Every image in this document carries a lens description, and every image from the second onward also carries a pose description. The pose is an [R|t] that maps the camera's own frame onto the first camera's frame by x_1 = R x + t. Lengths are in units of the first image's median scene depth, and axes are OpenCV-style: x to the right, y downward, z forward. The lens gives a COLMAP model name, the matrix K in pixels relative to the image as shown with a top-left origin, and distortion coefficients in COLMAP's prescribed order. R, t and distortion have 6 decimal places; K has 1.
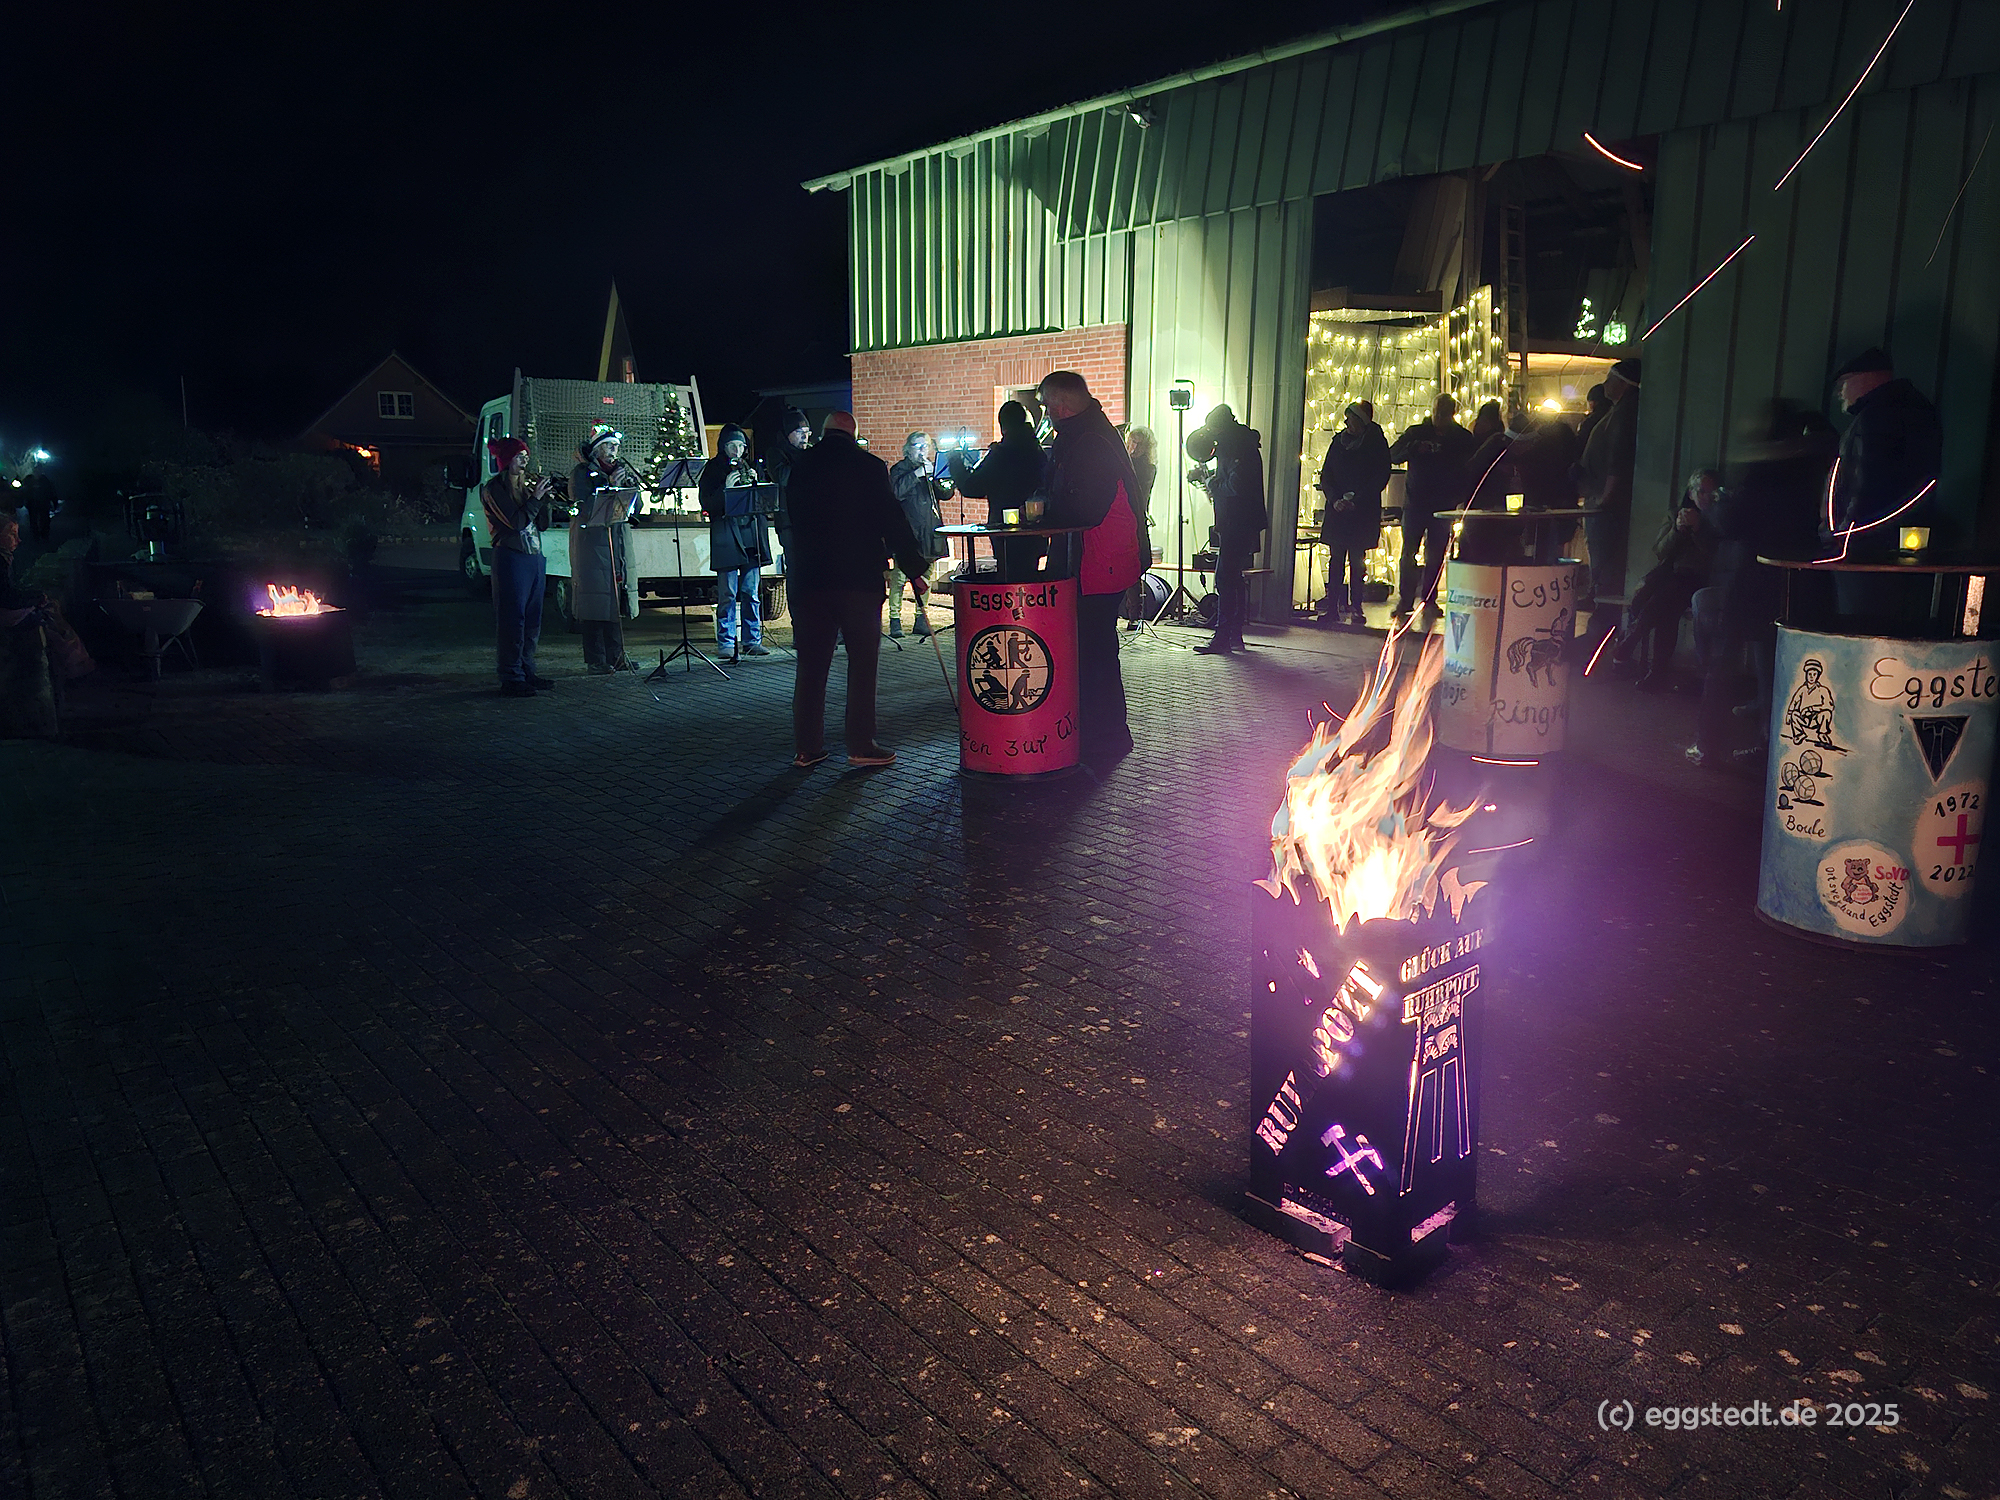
lens RADIAL K [[1414.2, 0, 984.7], [0, 1414.2, 742.4], [0, 0, 1]] dist [0.050977, -0.052207]
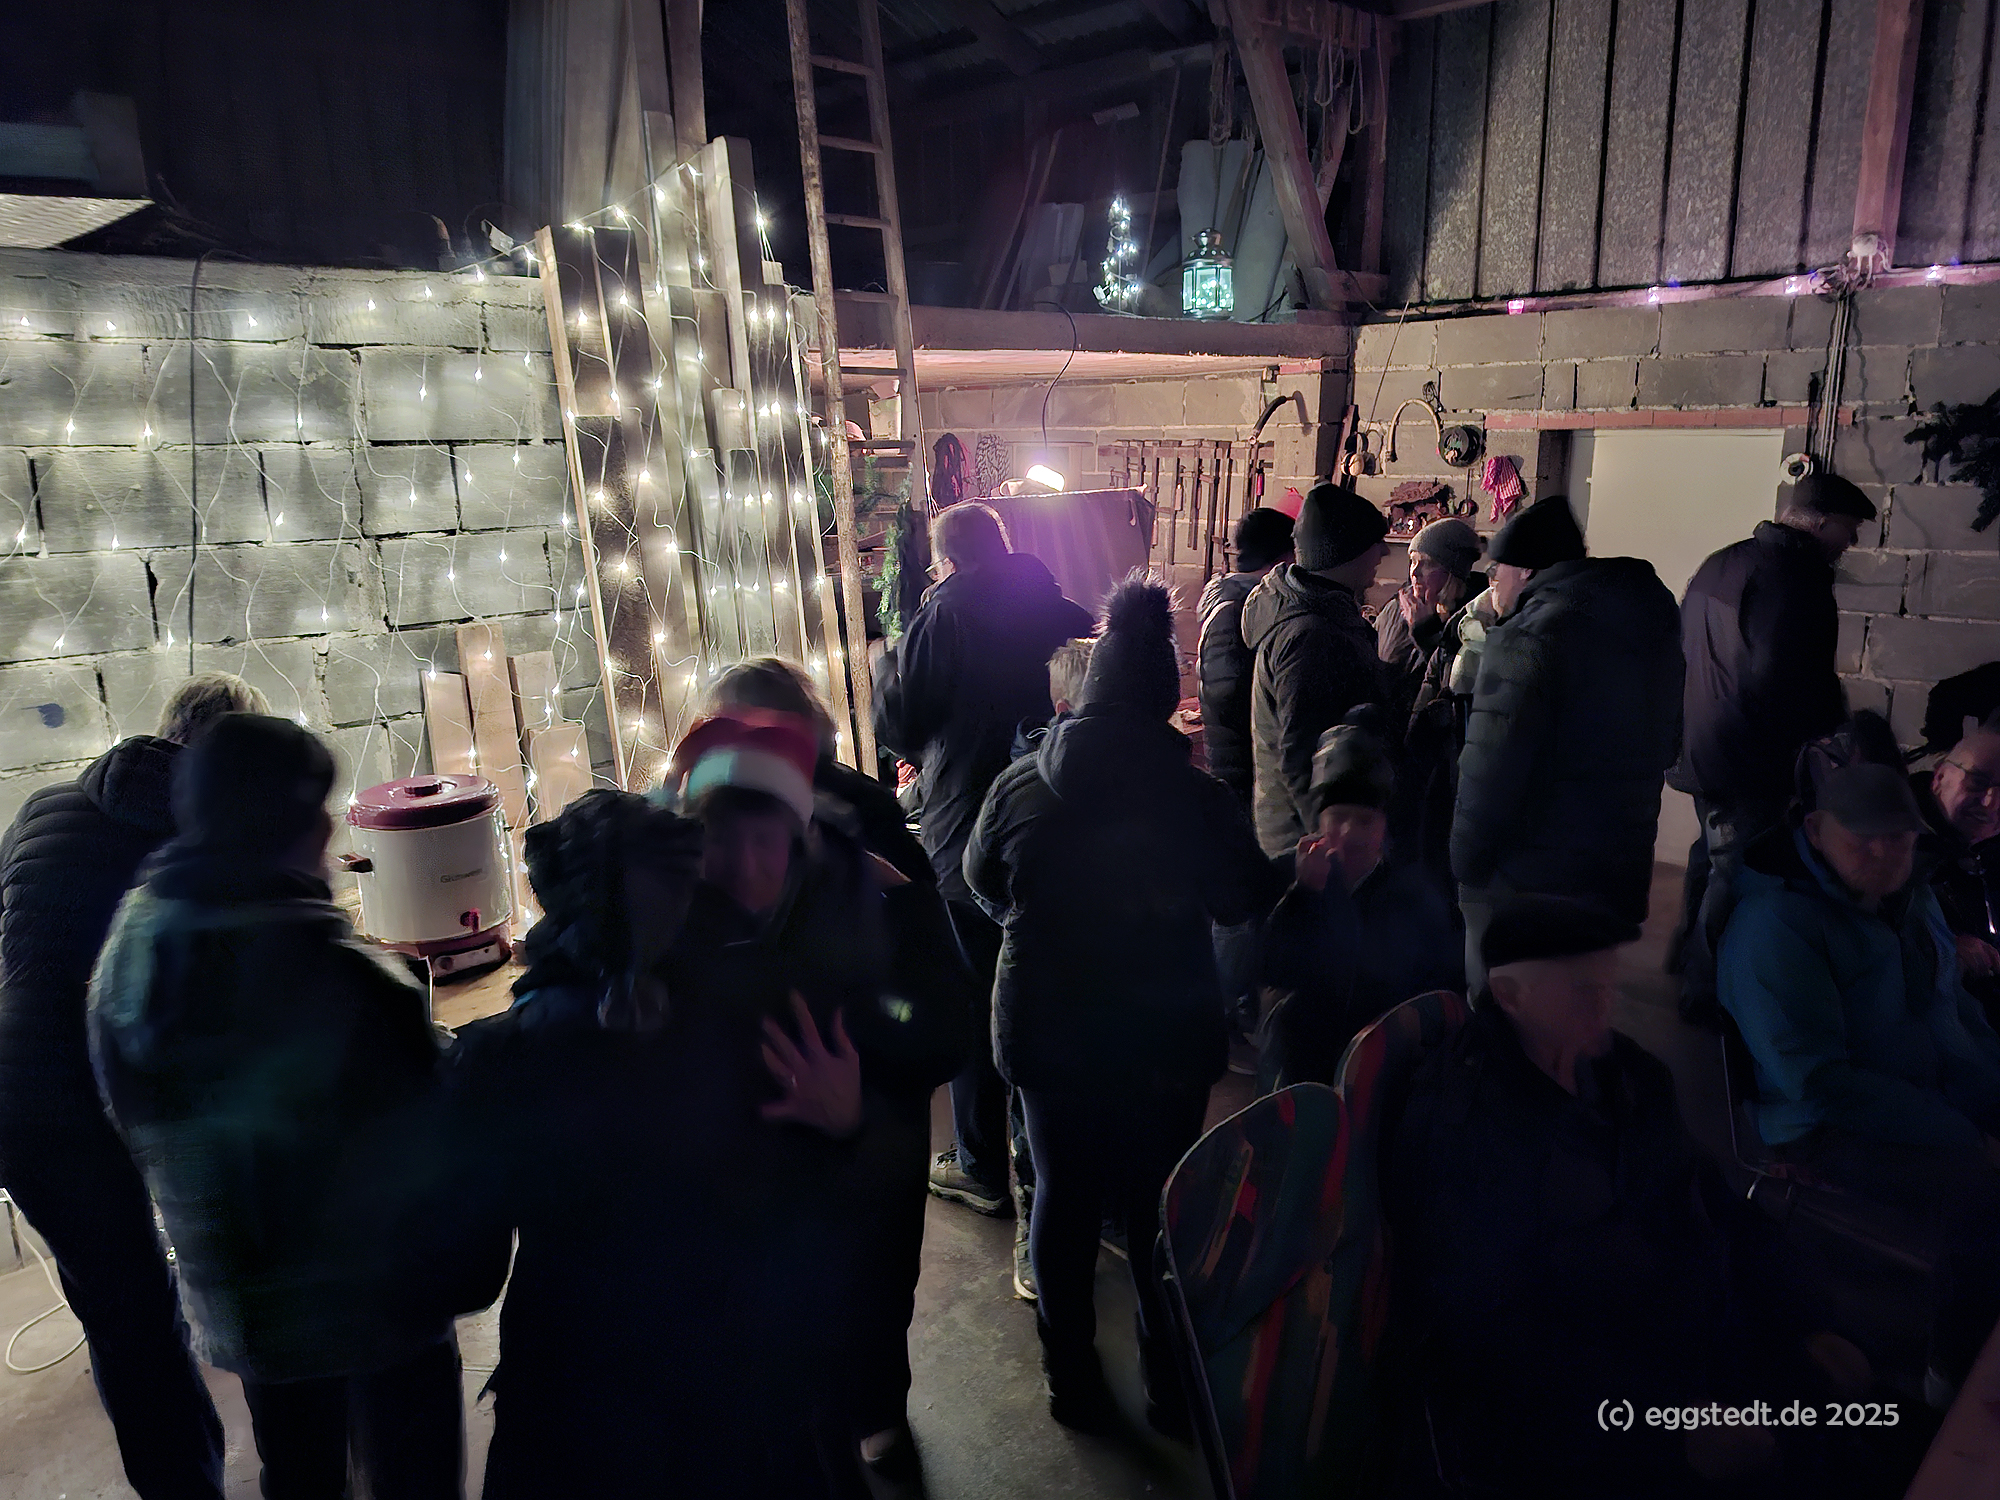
lens RADIAL K [[1414.2, 0, 982.4], [0, 1414.2, 754.7], [0, 0, 1]] dist [0.050977, -0.052207]
pose [[0.992064, -0.047363, 0.116469, 0.362082], [0.043431, 0.998405, 0.036068, -0.191185], [-0.117991, -0.030723, 0.992539, 0.669690]]
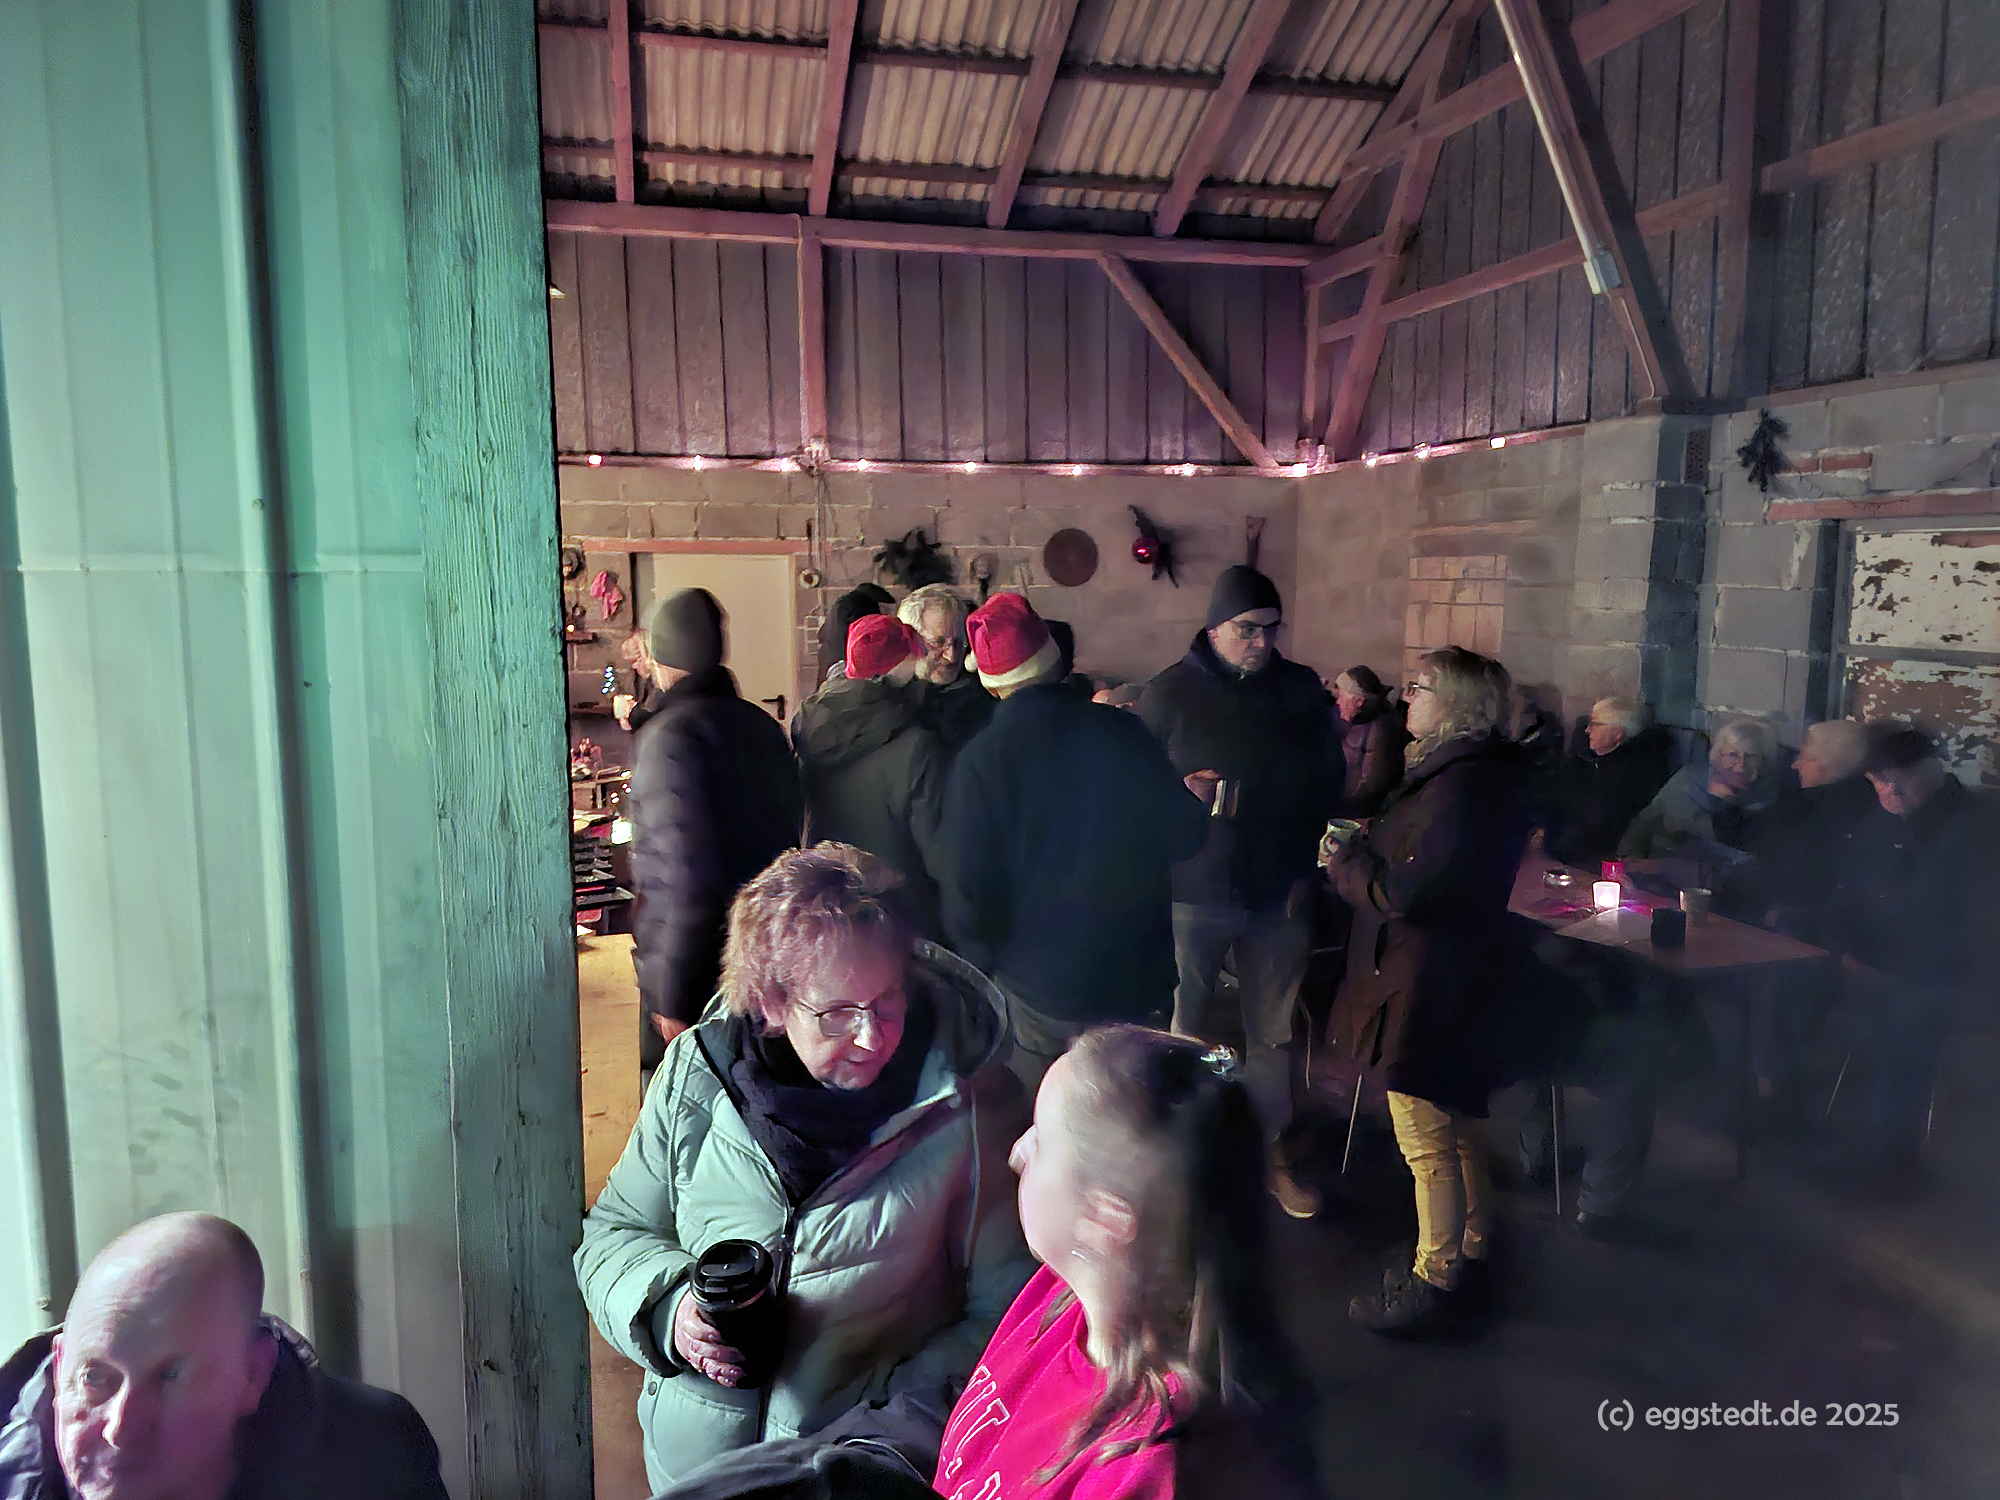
lens RADIAL K [[1414.2, 0, 988.4], [0, 1414.2, 769.3], [0, 0, 1]] dist [0.050977, -0.052207]
pose [[0.400153, -0.128285, 0.907425, 0.084110], [0.183725, 0.981282, 0.057708, -0.185334], [-0.897843, 0.143624, 0.416233, 0.723216]]
